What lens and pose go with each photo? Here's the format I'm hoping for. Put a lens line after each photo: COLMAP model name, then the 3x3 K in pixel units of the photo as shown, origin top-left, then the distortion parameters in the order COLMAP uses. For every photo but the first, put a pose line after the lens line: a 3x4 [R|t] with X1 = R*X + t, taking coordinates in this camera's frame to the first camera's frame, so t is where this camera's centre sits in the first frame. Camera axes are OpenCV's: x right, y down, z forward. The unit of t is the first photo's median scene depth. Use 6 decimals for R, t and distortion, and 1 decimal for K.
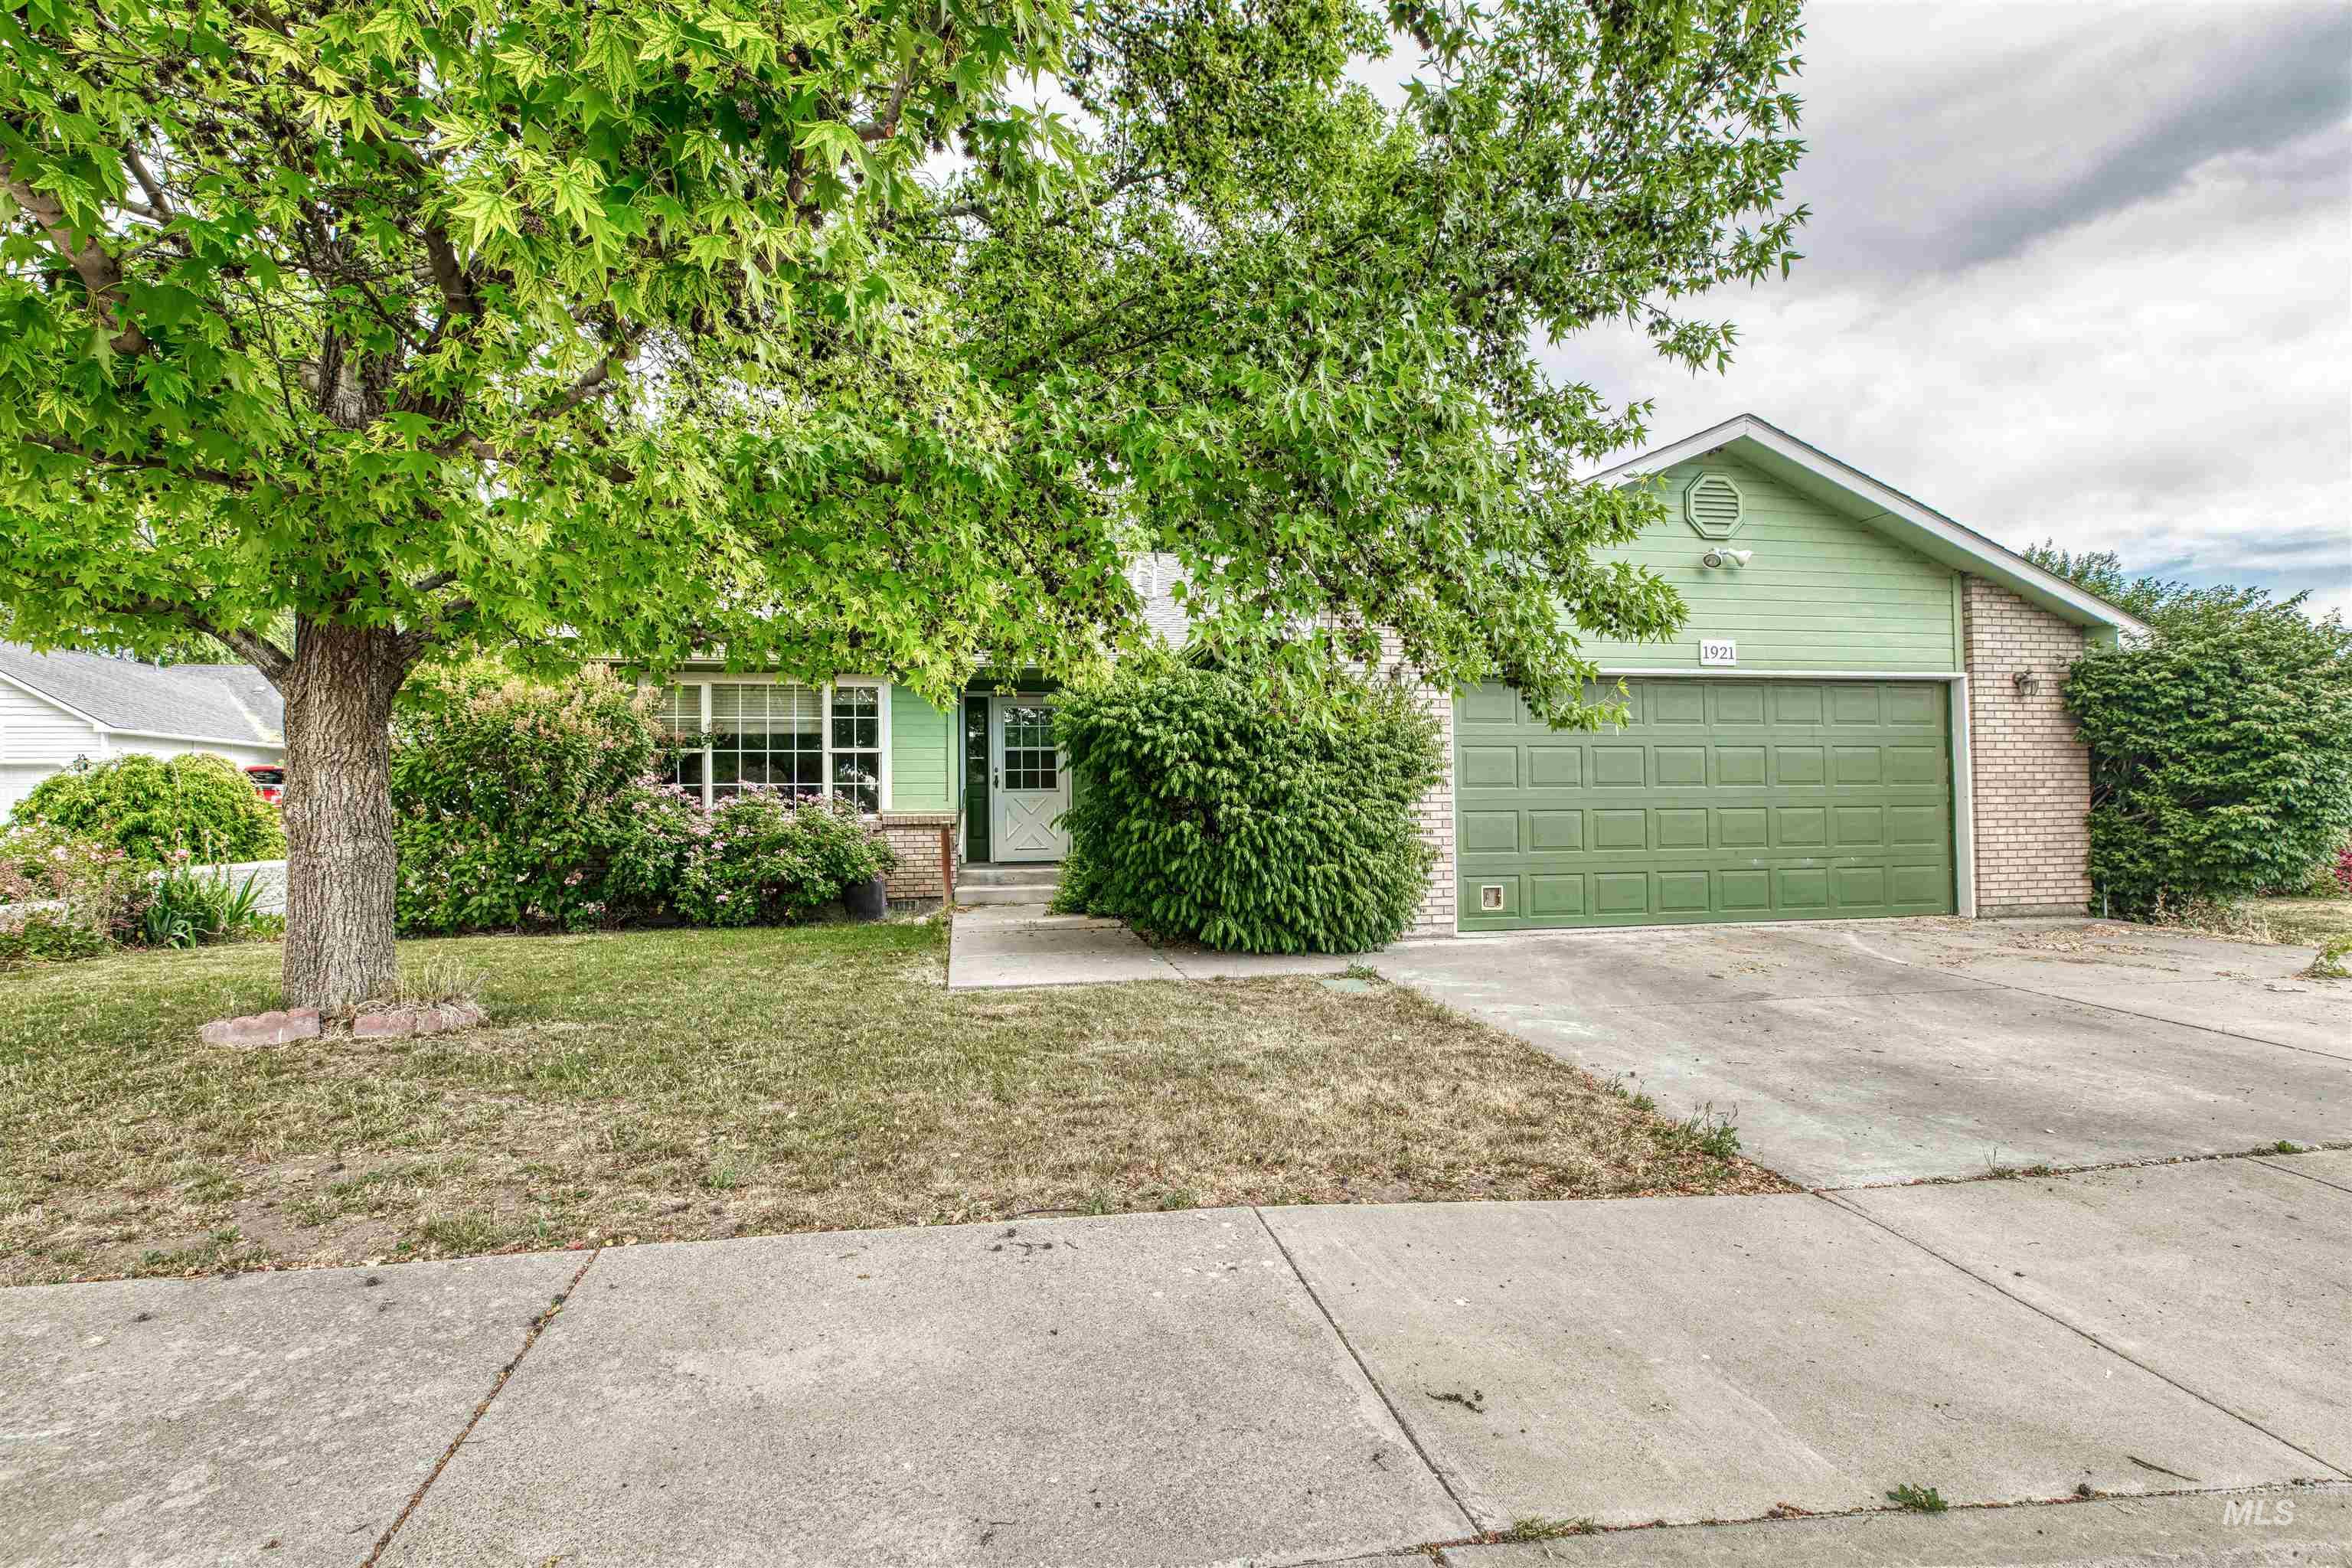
lens RADIAL K [[1157.4, 0, 1171.8], [0, 1157.4, 780.7], [0, 0, 1]] dist [-0.002466, -0.000640]
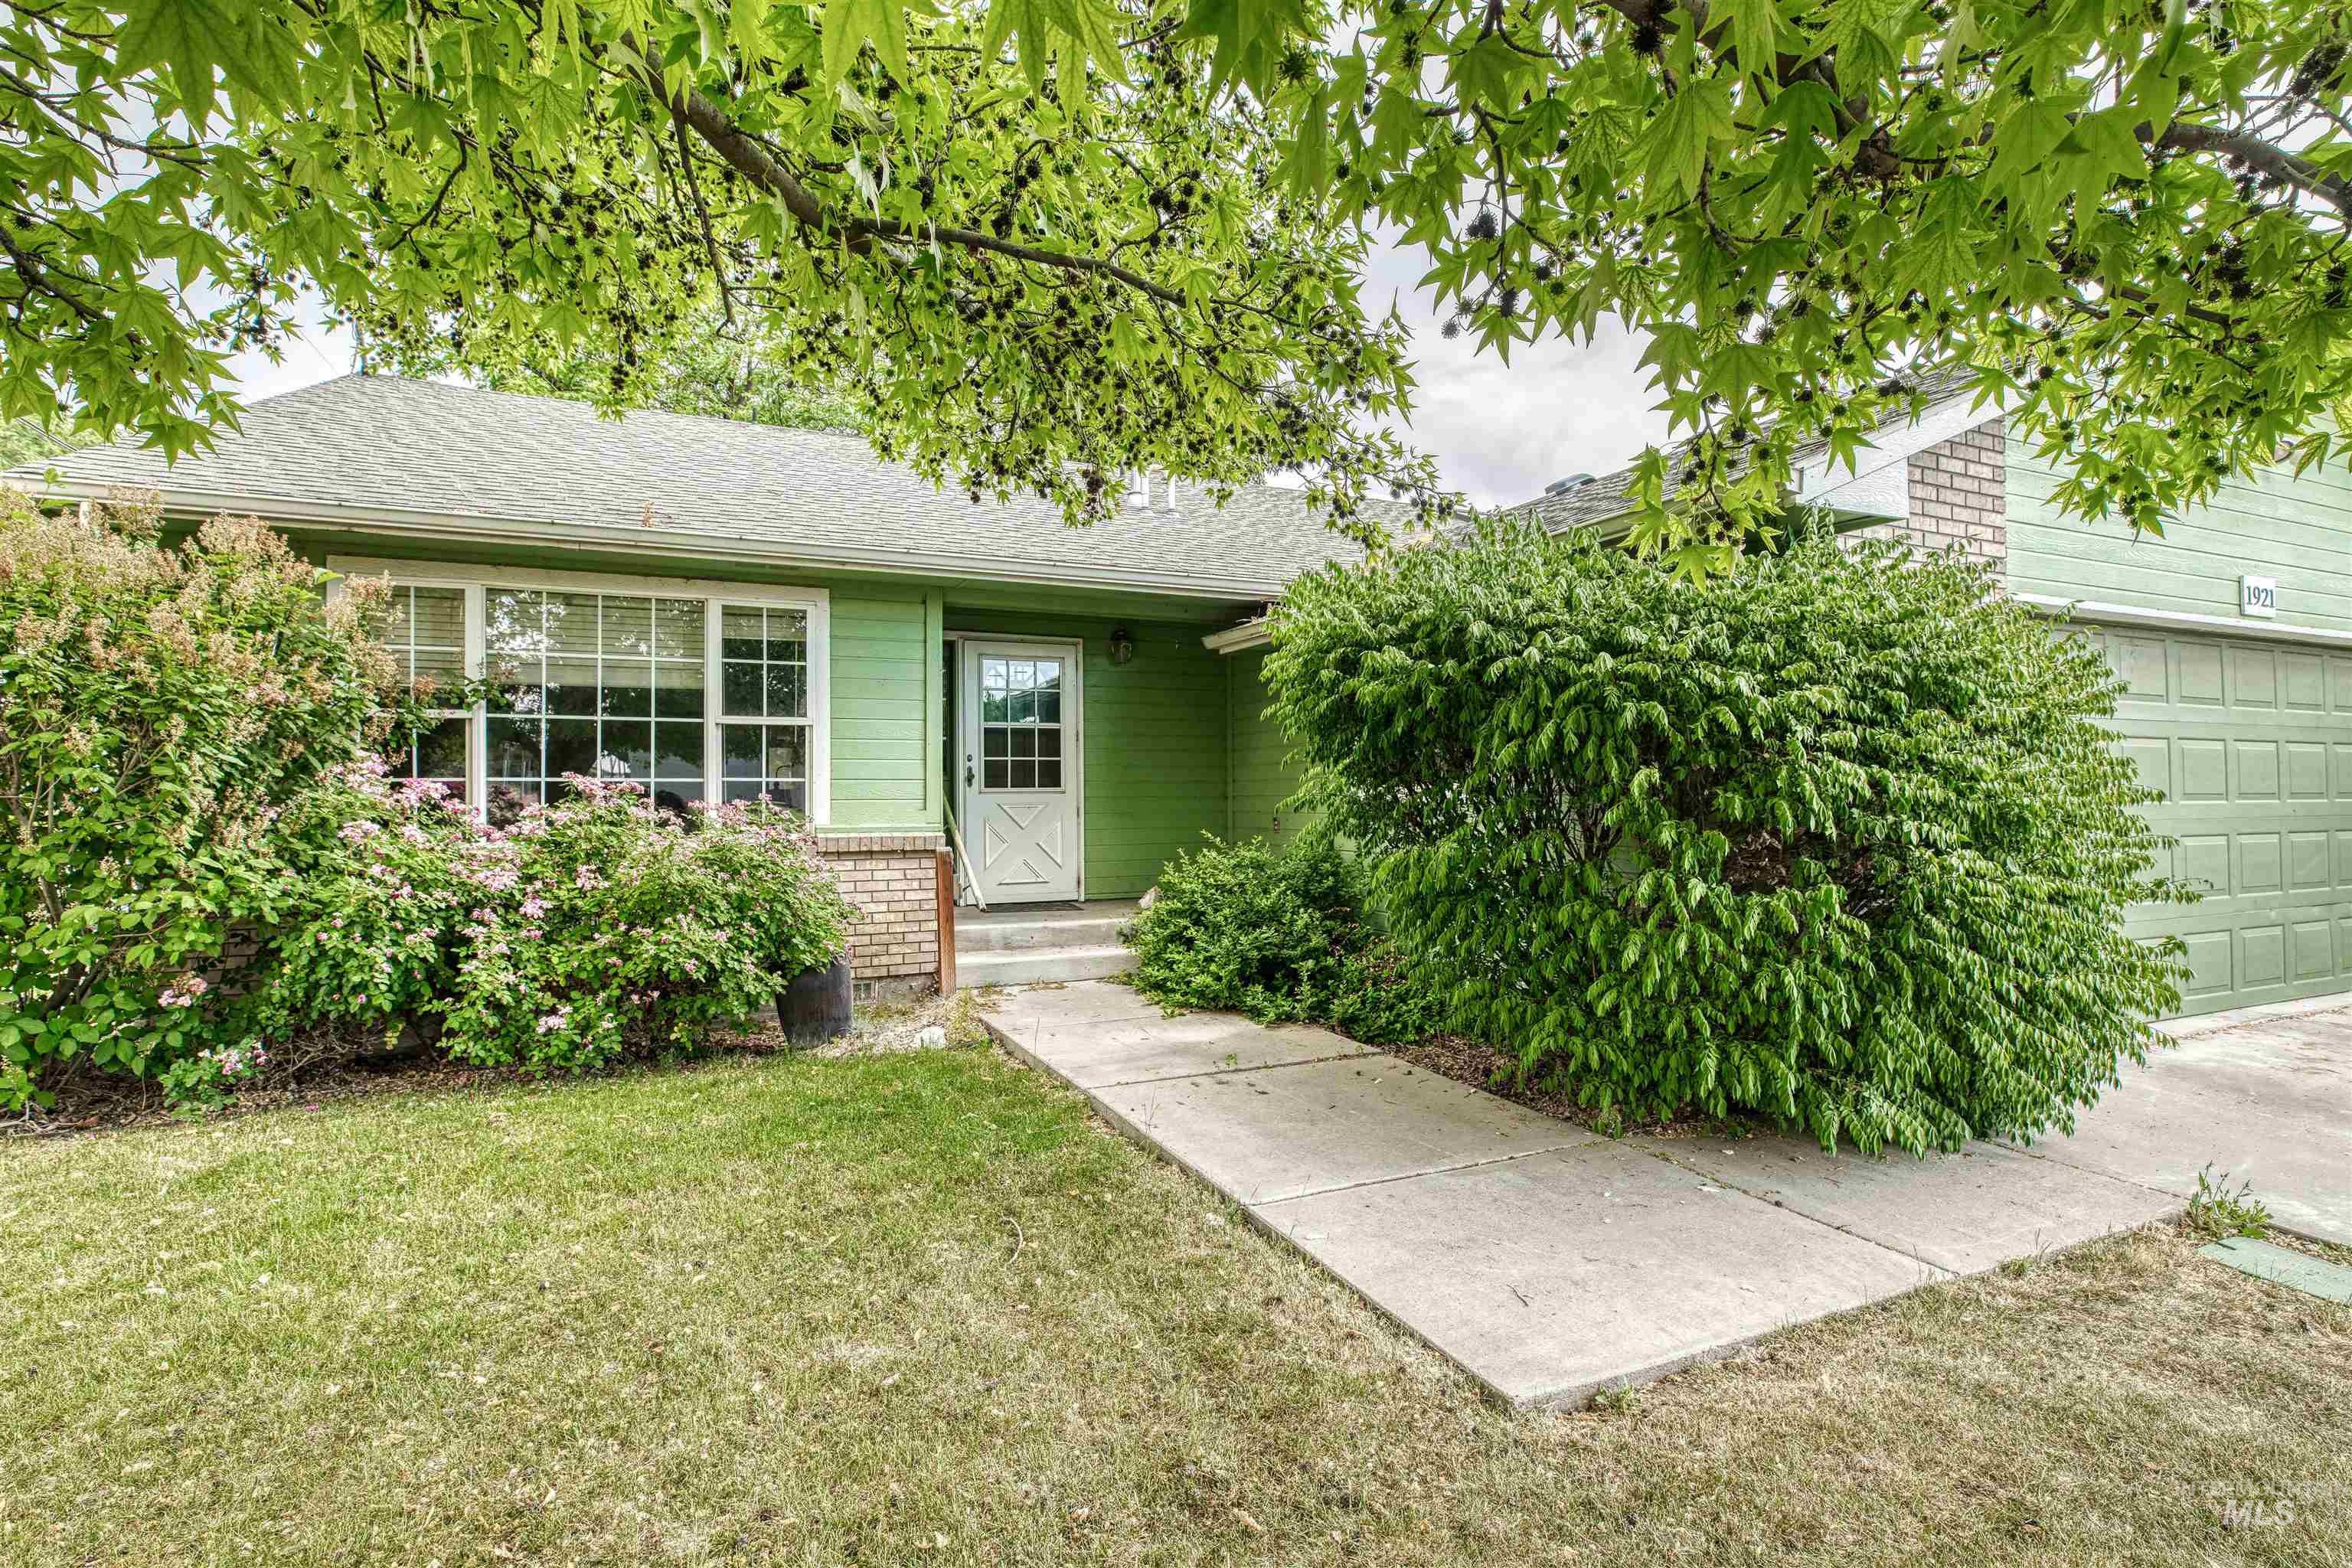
lens RADIAL K [[1157.4, 0, 1177.1], [0, 1157.4, 780.8], [0, 0, 1]] dist [-0.002466, -0.000640]
pose [[0.968991, 0.008999, 0.246932, -0.248365], [-0.011480, 0.999897, 0.008611, -0.004585], [-0.246829, -0.011179, 0.968995, 0.460130]]
